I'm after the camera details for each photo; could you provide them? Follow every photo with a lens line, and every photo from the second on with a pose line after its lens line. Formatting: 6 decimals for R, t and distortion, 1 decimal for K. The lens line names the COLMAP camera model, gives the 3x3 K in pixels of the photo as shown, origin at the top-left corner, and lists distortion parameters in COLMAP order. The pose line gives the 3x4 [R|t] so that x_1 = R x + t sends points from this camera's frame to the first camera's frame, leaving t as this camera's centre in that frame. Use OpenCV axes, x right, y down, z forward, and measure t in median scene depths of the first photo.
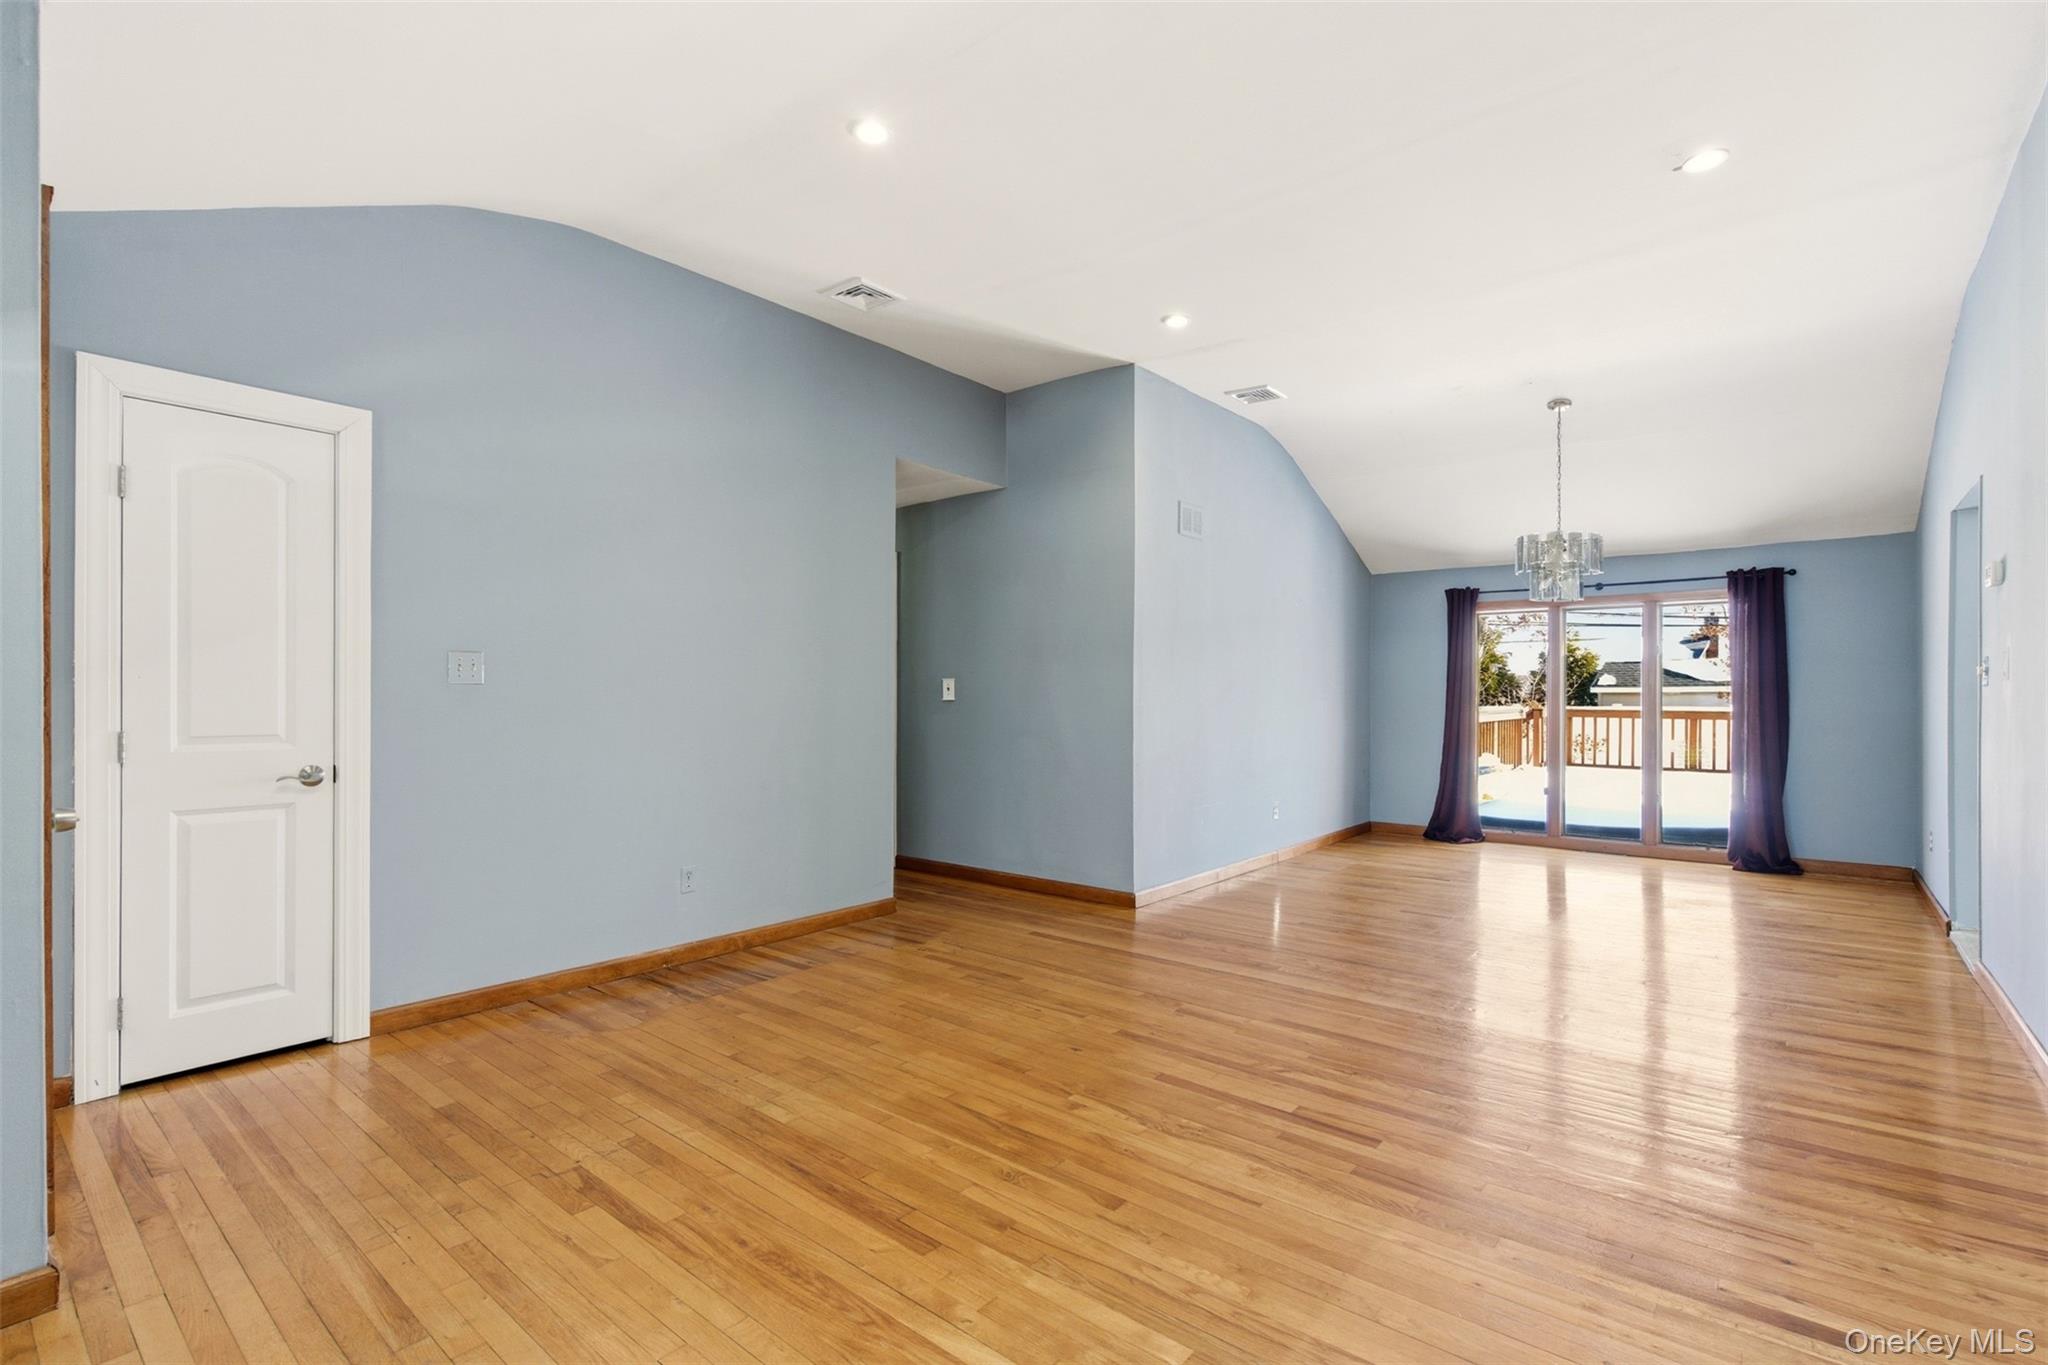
lens RADIAL K [[939.9, 0, 1018.7], [0, 939.9, 691.6], [0, 0, 1]] dist [0.004398, -0.000867]
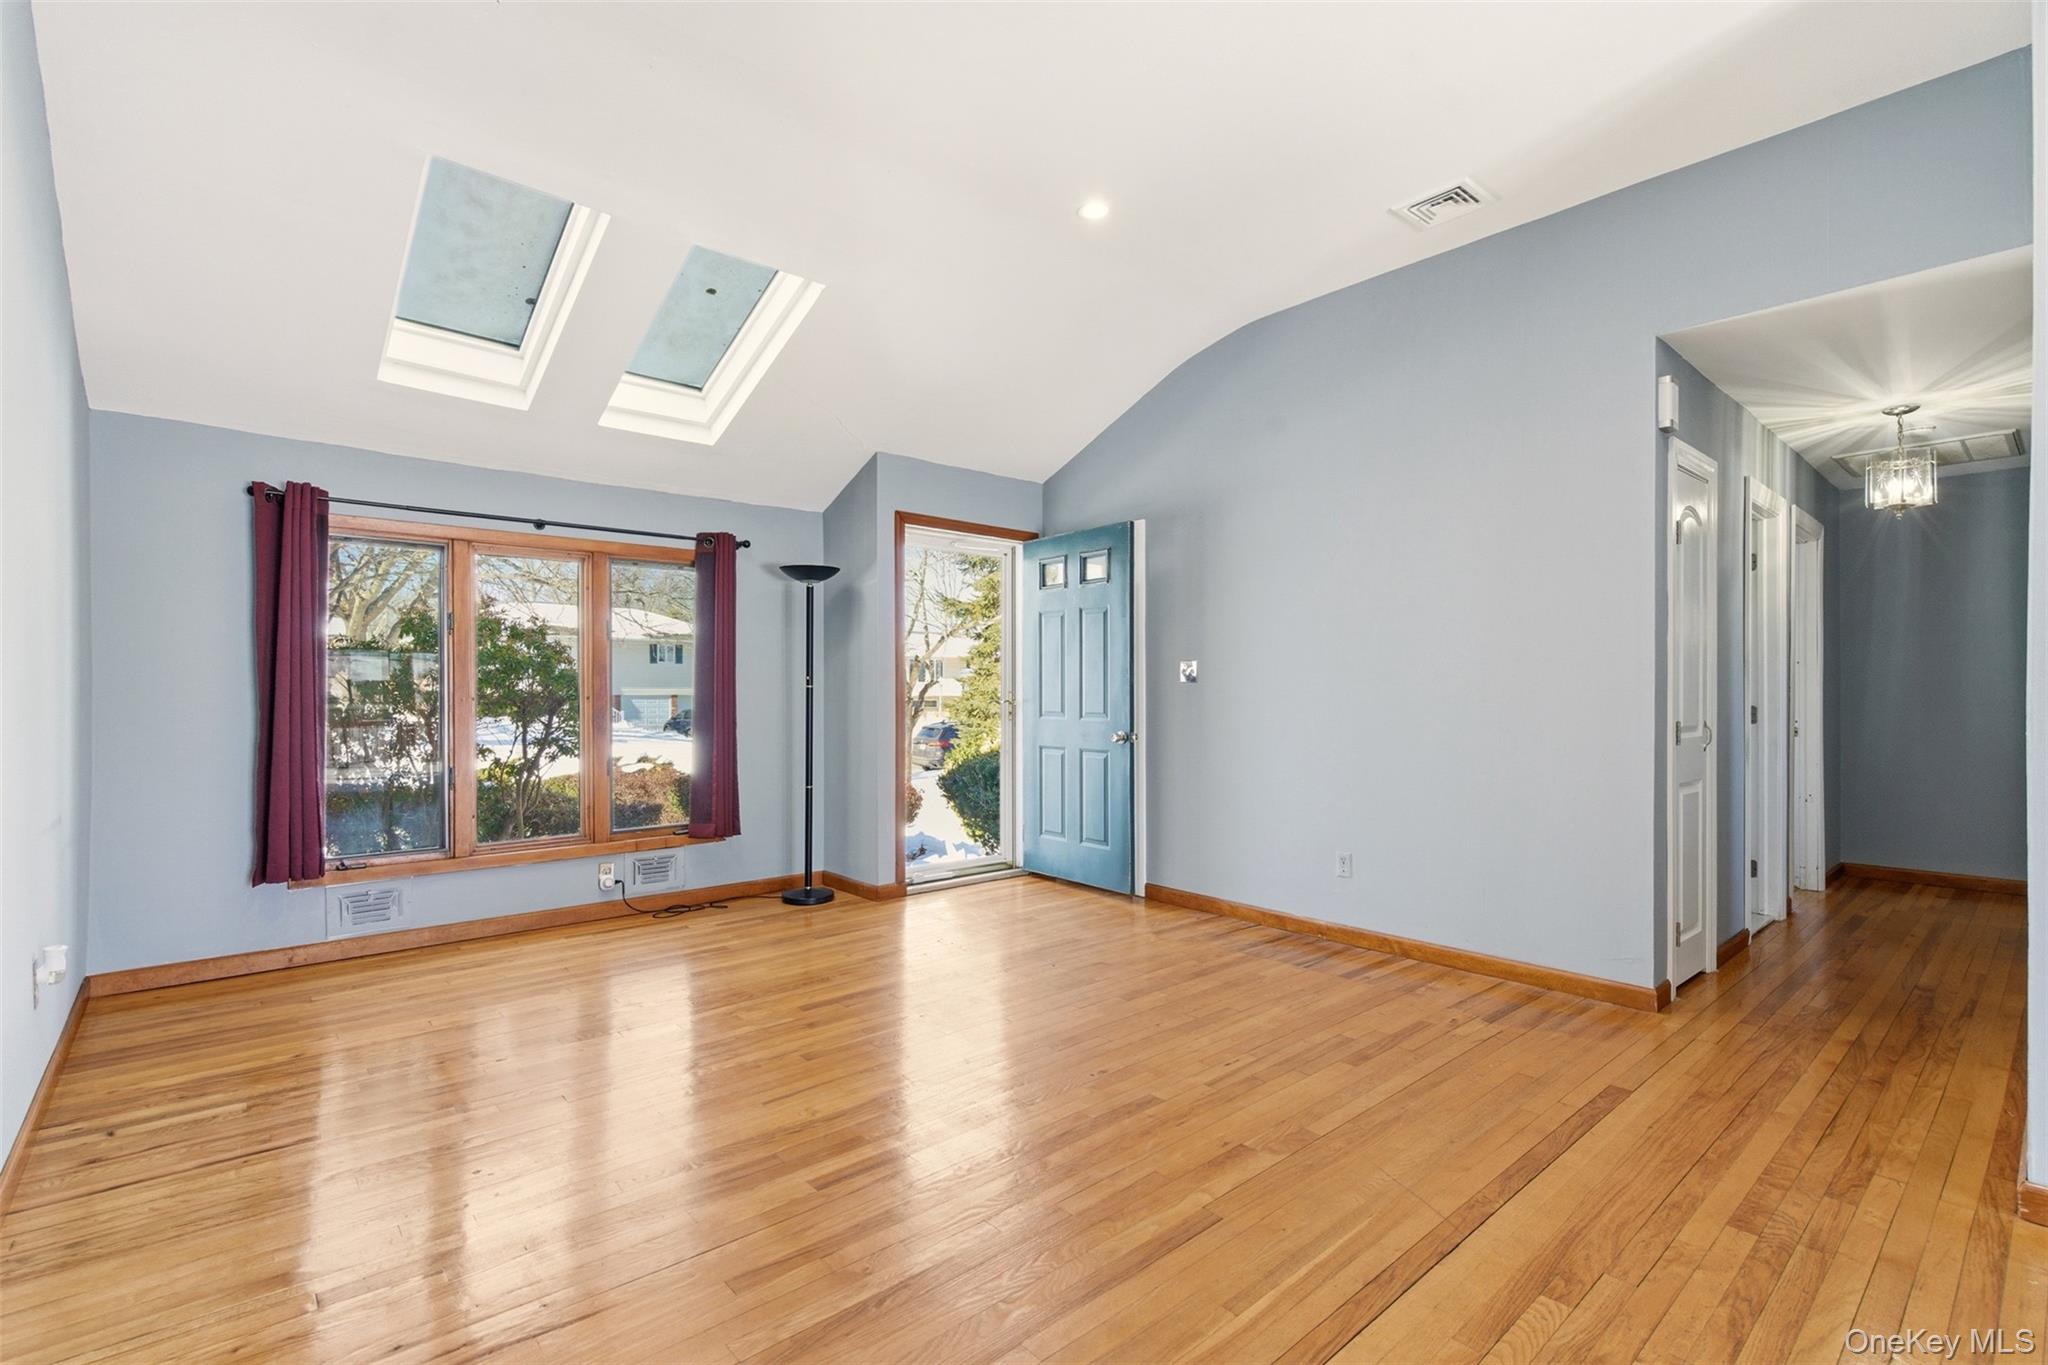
lens RADIAL K [[936.6, 0, 1013.0], [0, 936.6, 673.8], [0, 0, 1]] dist [0.002084, -0.000732]
pose [[-0.161838, -0.017962, -0.986654, 0.470632], [0.000760, 0.999832, -0.018326, 0.002801], [0.986817, -0.003716, -0.161797, 0.504476]]
